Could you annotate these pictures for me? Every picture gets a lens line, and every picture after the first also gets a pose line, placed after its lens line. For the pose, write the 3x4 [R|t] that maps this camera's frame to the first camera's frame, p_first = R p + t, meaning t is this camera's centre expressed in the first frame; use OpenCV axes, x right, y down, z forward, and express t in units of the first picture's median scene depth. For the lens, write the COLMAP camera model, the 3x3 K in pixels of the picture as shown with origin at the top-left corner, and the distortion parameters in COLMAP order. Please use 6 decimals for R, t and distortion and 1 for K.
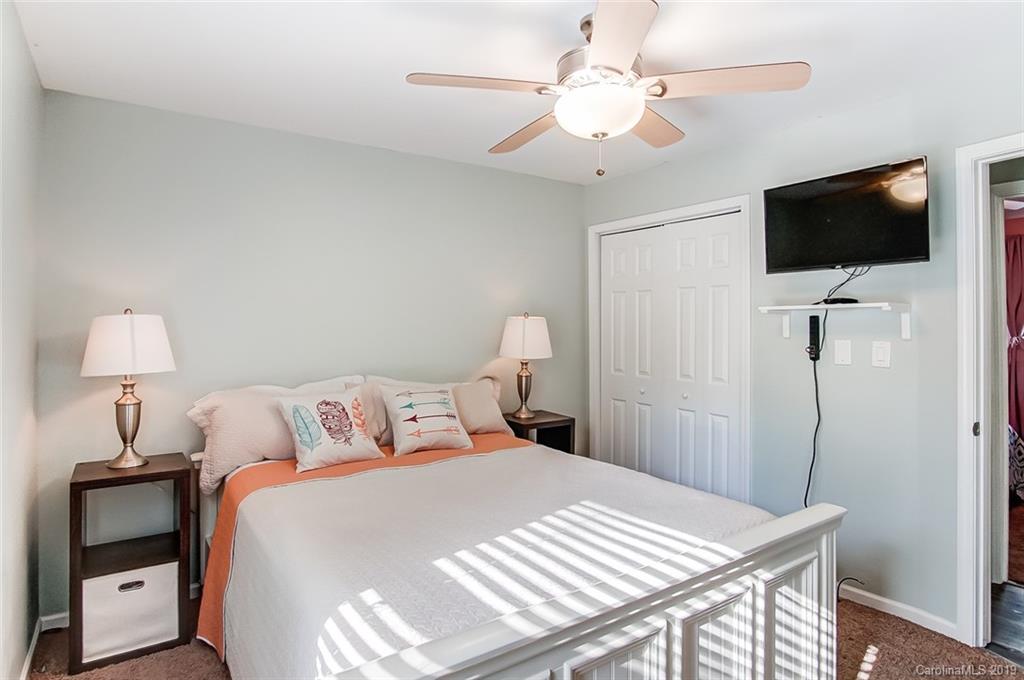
lens RADIAL K [[548.1, 0, 512.0], [0, 548.1, 340.0], [0, 0, 1]] dist [-0.056098, -0.000374]
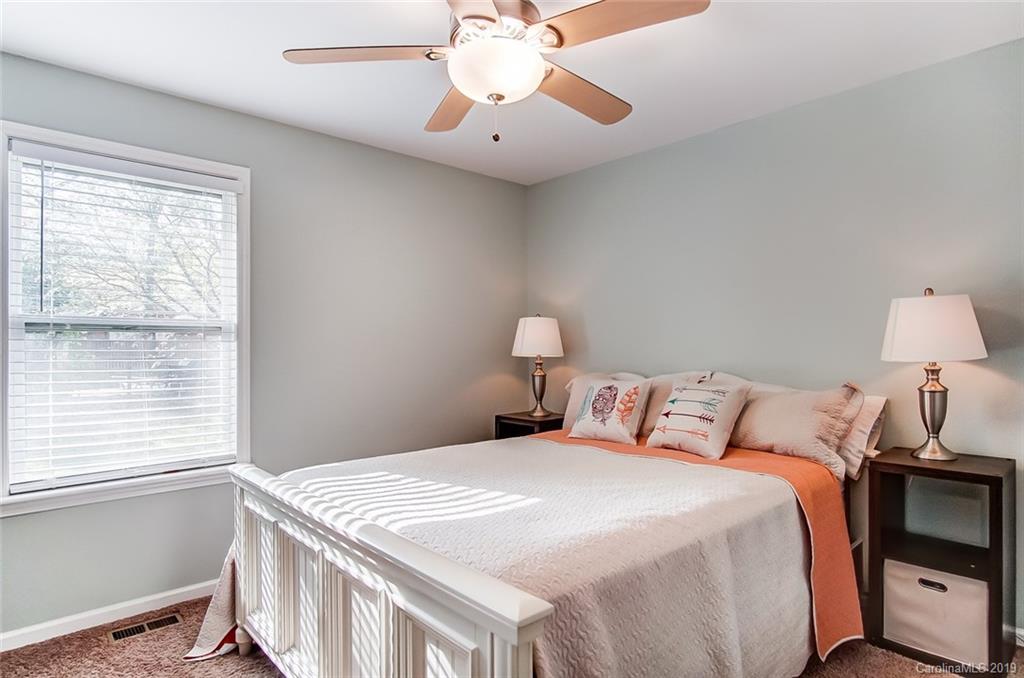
lens RADIAL K [[569.6, 0, 512.0], [0, 569.6, 339.0], [0, 0, 1]] dist [0.001133, -0.000318]
pose [[0.146383, 0.017677, -0.989070, 0.599231], [0.015856, 0.999670, 0.020214, -0.015469], [0.989101, -0.018642, 0.146054, 0.424573]]
